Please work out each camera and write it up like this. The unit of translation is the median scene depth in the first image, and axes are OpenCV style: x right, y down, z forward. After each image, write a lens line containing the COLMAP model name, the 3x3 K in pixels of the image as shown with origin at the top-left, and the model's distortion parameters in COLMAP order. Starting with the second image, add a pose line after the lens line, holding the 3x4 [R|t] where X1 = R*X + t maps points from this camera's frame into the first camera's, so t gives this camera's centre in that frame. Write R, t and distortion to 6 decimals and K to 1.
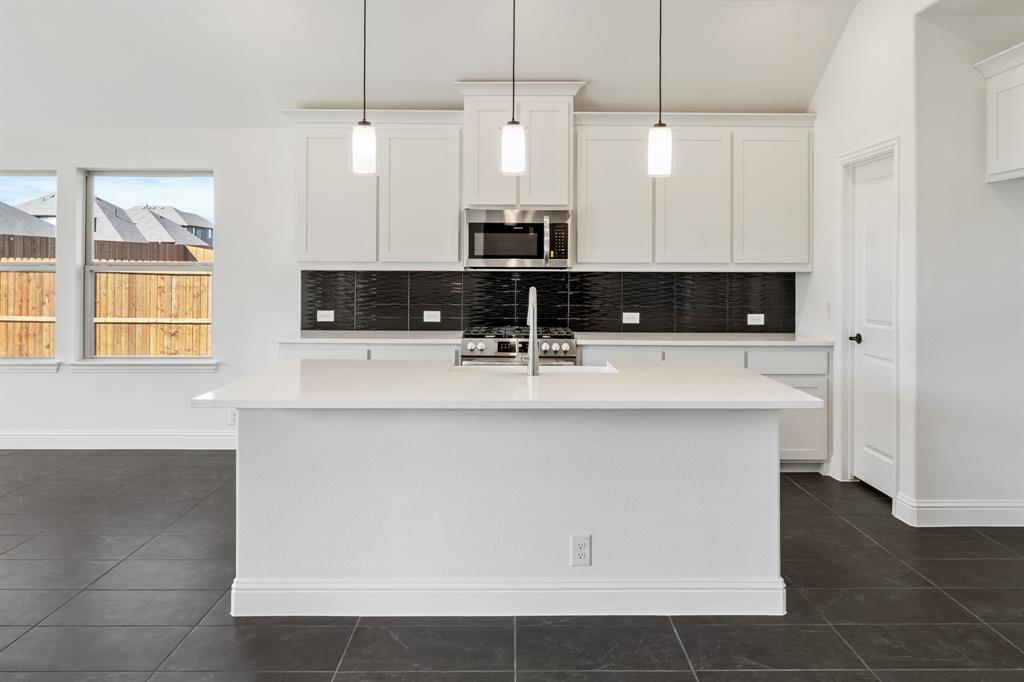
lens RADIAL K [[704.5, 0, 529.2], [0, 704.5, 265.7], [0, 0, 1]] dist [-0.003439, -0.000658]
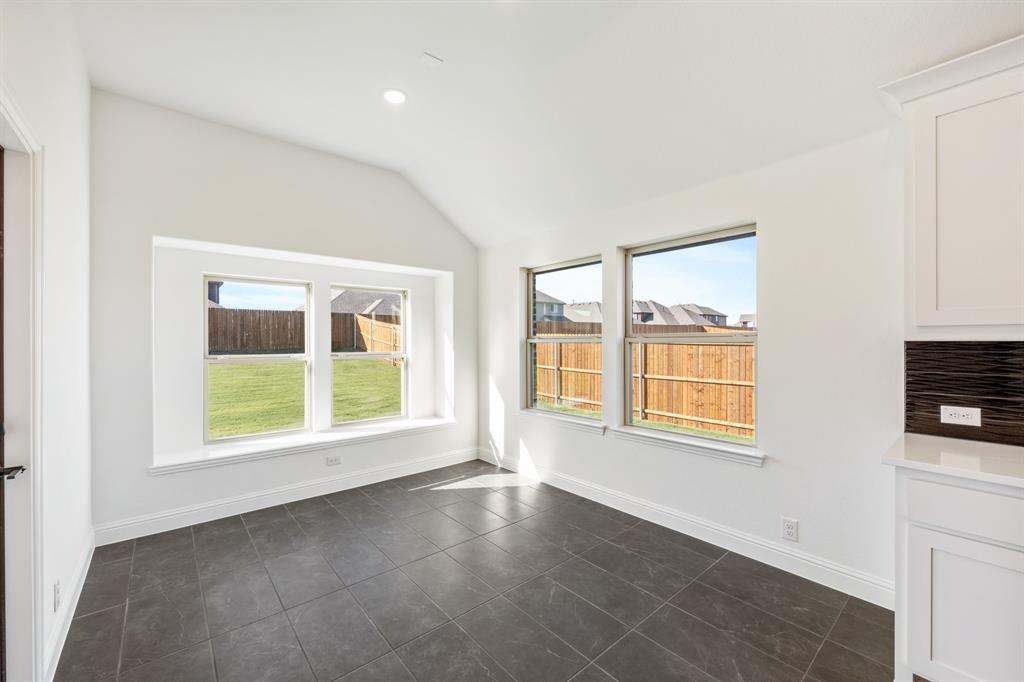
lens RADIAL K [[415.6, 0, 506.0], [0, 415.6, 345.9], [0, 0, 1]] dist [0.000311, 0.000019]
pose [[0.625915, 0.002220, -0.779888, -0.263690], [0.012084, 0.999848, 0.012544, 0.001597], [0.779797, -0.017275, 0.625794, 0.484811]]
